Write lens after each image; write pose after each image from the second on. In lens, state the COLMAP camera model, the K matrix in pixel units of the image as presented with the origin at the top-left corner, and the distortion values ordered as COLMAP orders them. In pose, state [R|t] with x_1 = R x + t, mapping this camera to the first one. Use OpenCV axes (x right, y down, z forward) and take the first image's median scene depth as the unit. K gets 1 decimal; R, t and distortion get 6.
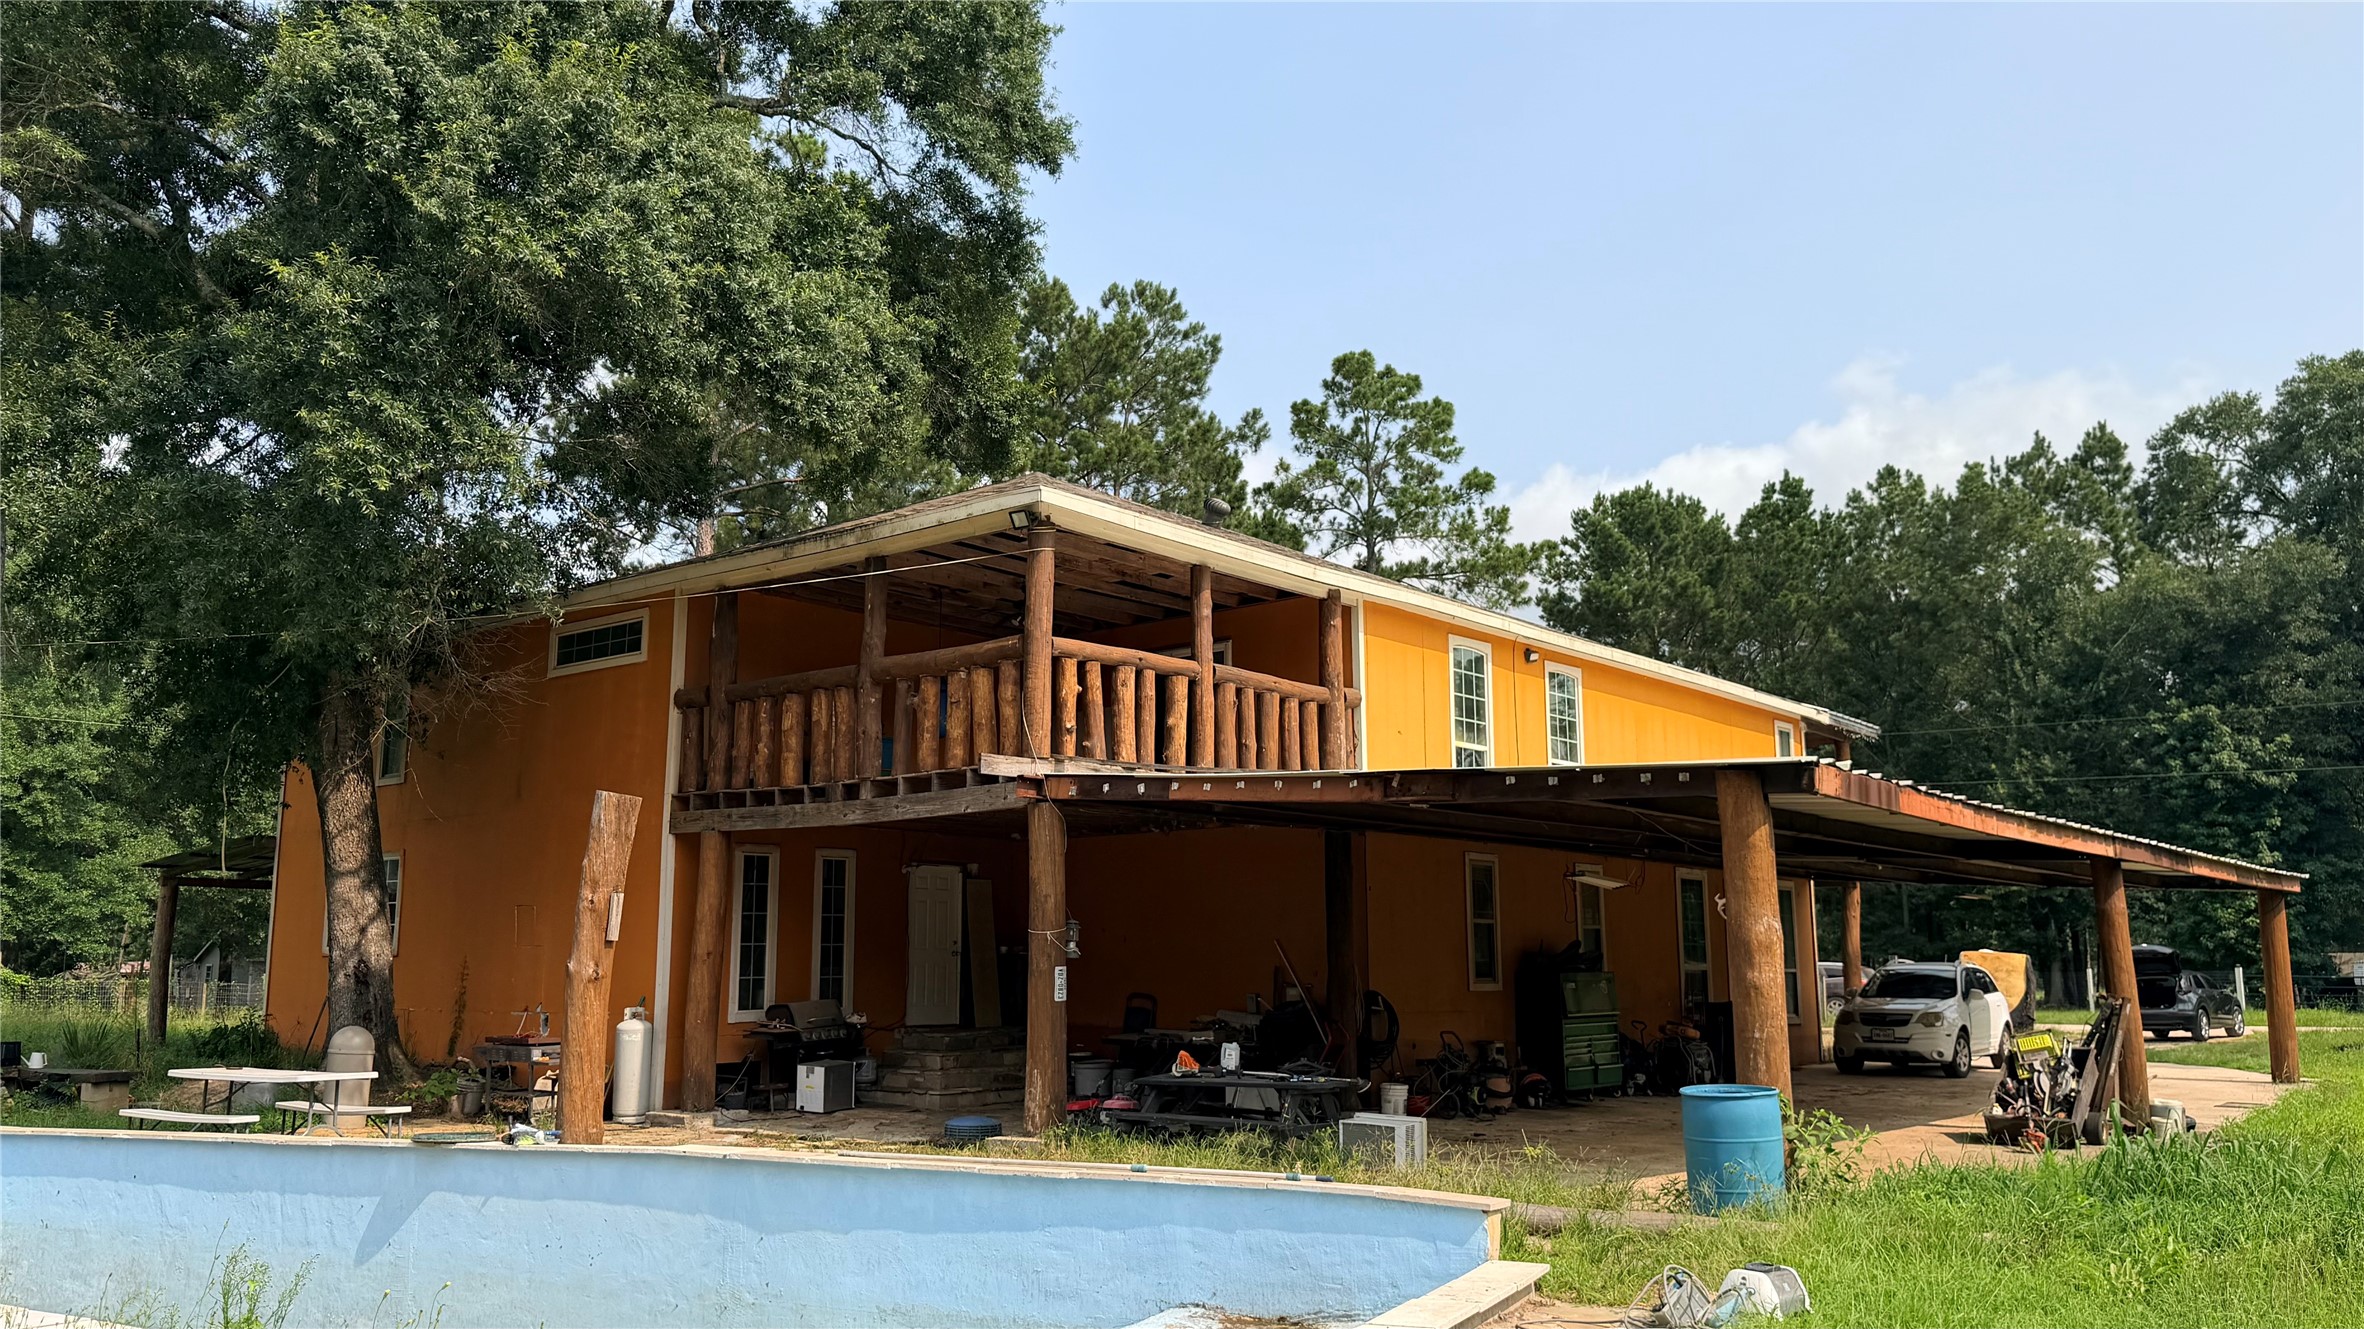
lens RADIAL K [[1809.7, 0, 1166.4], [0, 1809.7, 664.7], [0, 0, 1]] dist [0.046105, -0.046076]
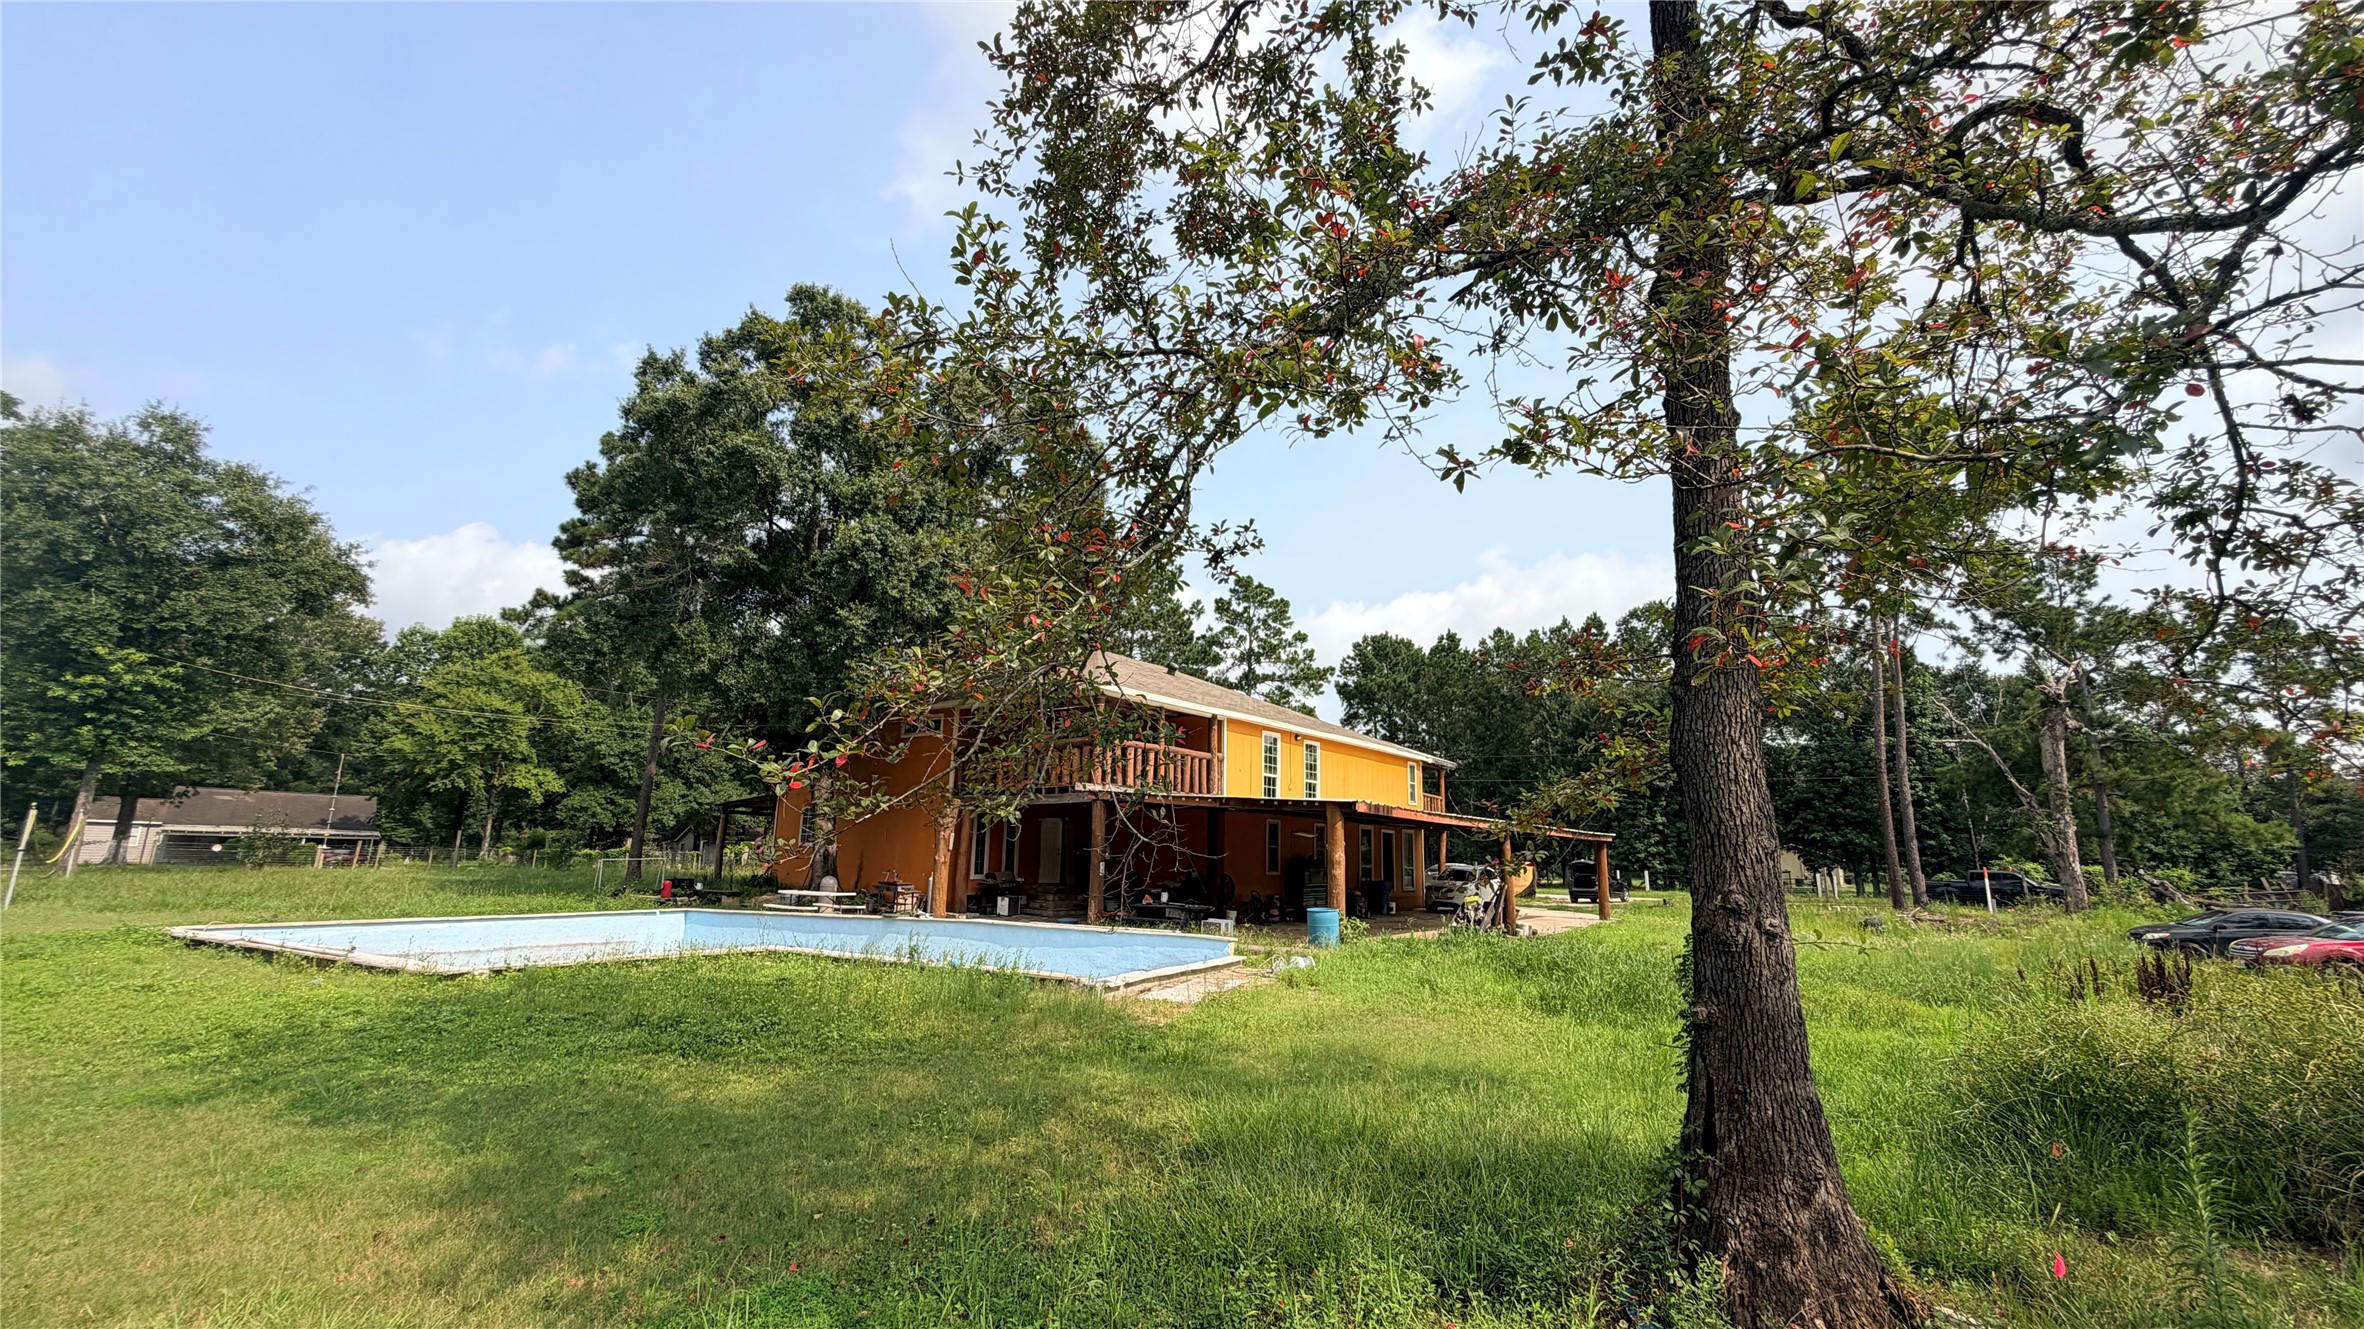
lens RADIAL K [[949.5, 0, 1181.1], [0, 949.5, 664.2], [0, 0, 1]] dist [-0.002341, 0.000197]
pose [[0.999283, 0.030498, 0.022435, 0.009539], [-0.029716, 0.998967, -0.034388, -0.045848], [-0.023461, 0.033697, 0.999157, -0.235535]]
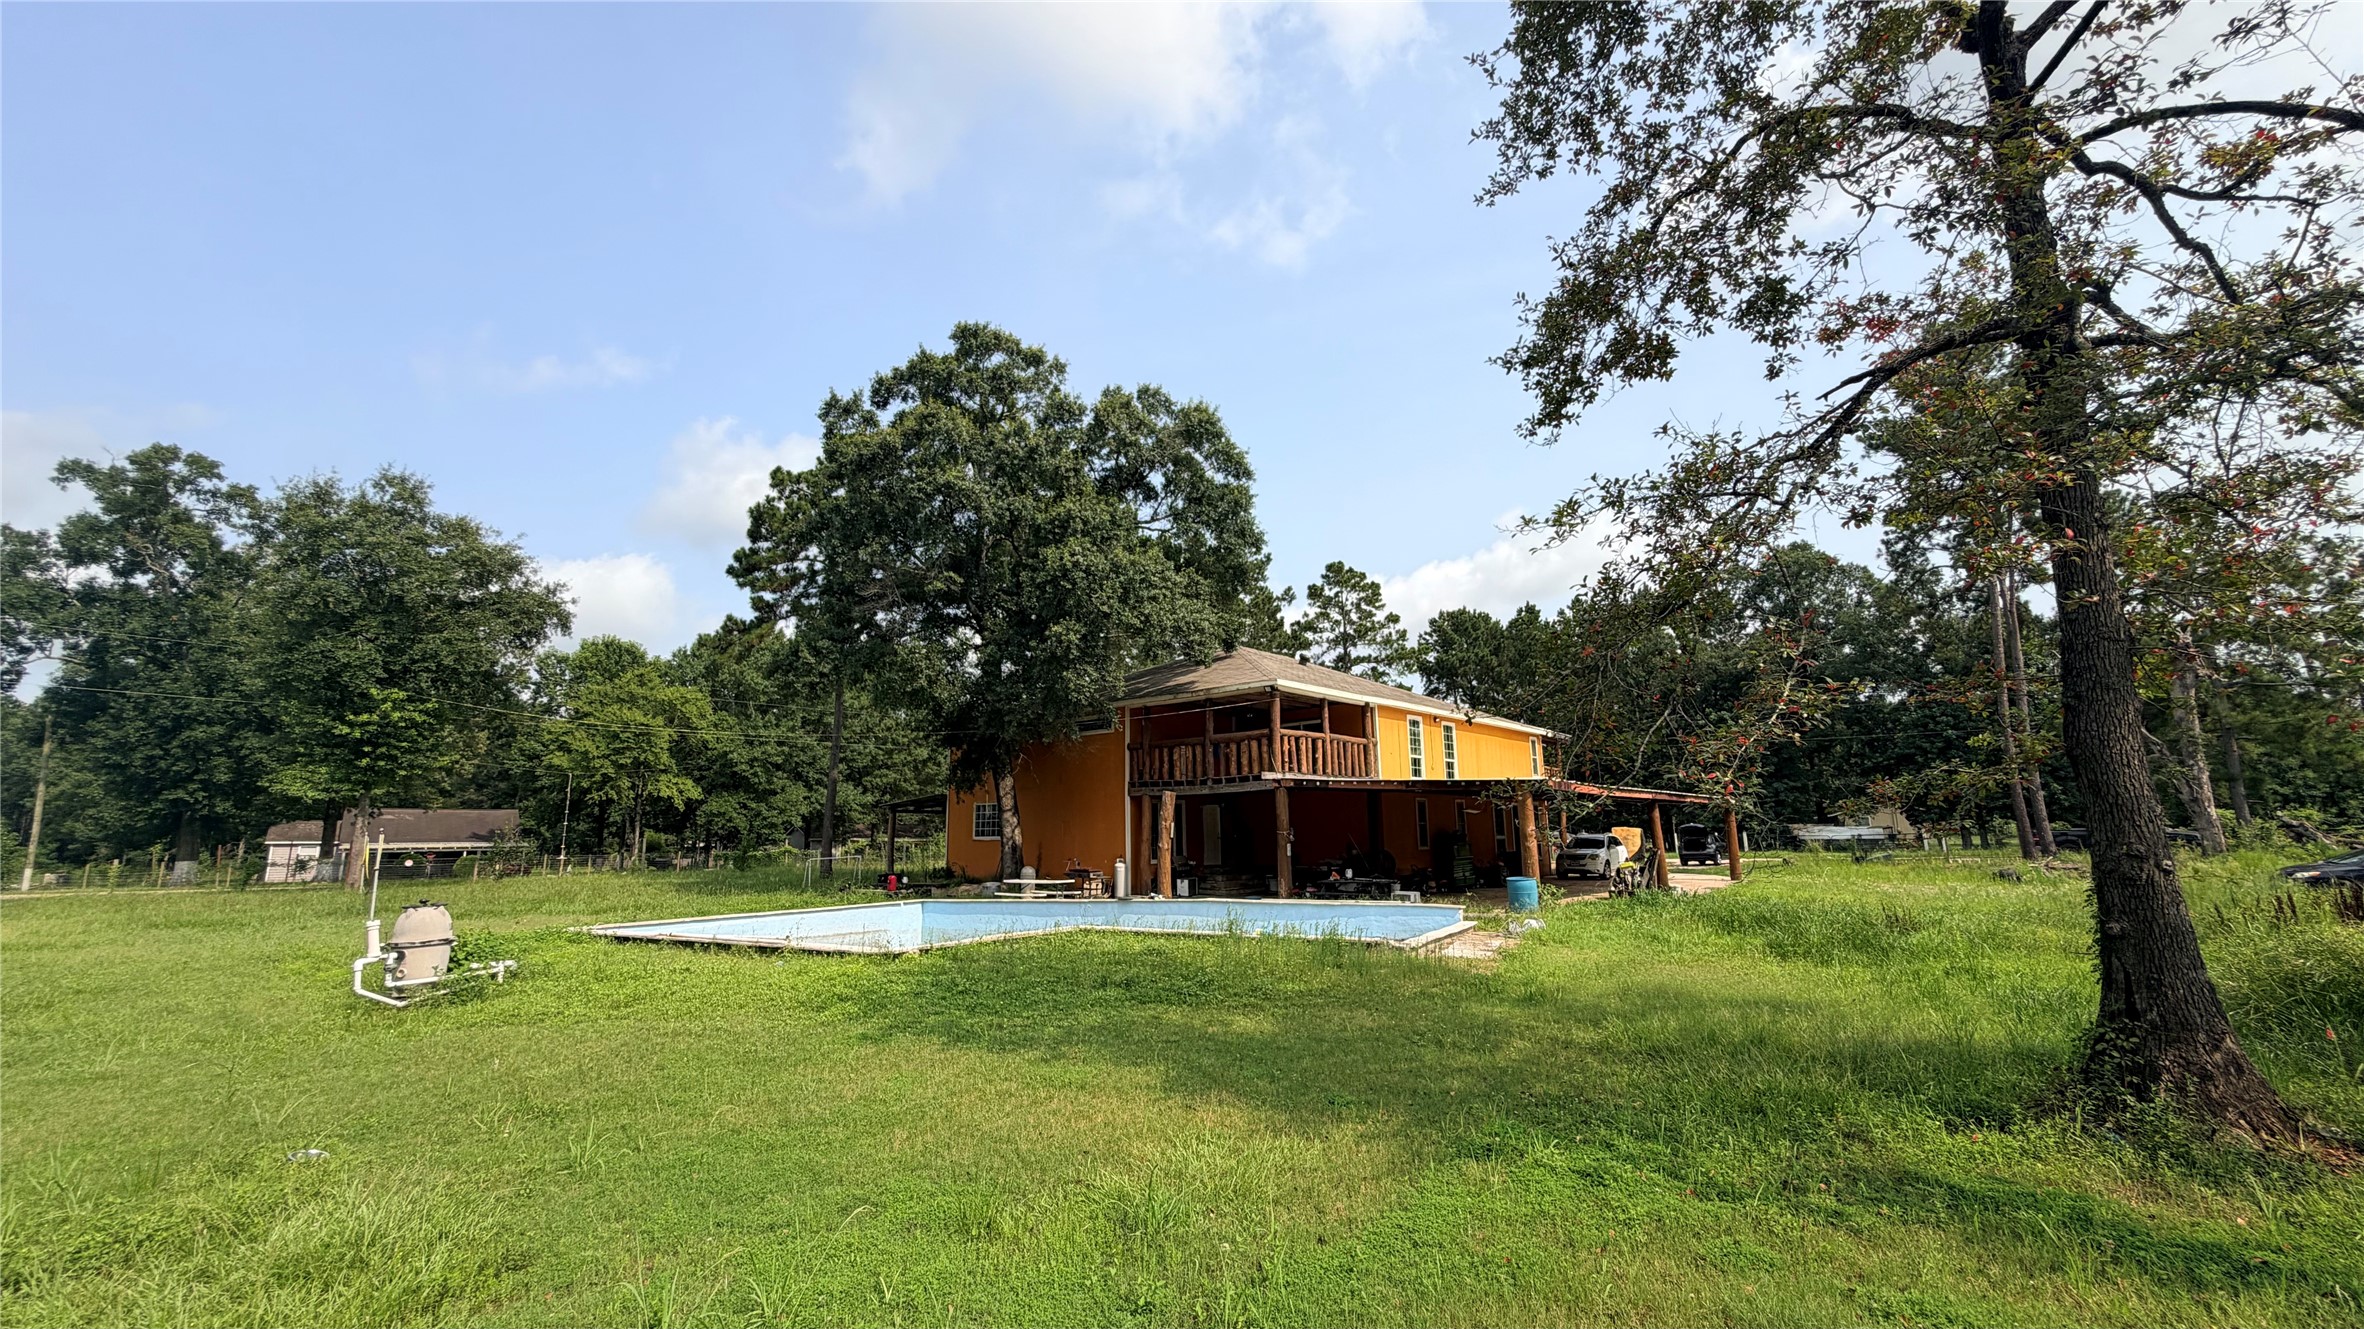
lens RADIAL K [[949.5, 0, 1181.9], [0, 949.5, 666.5], [0, 0, 1]] dist [-0.002341, 0.000197]
pose [[0.999556, -0.017889, -0.023831, -0.106598], [0.017601, 0.999770, -0.012217, -0.058570], [0.024044, 0.011792, 0.999641, -0.305439]]
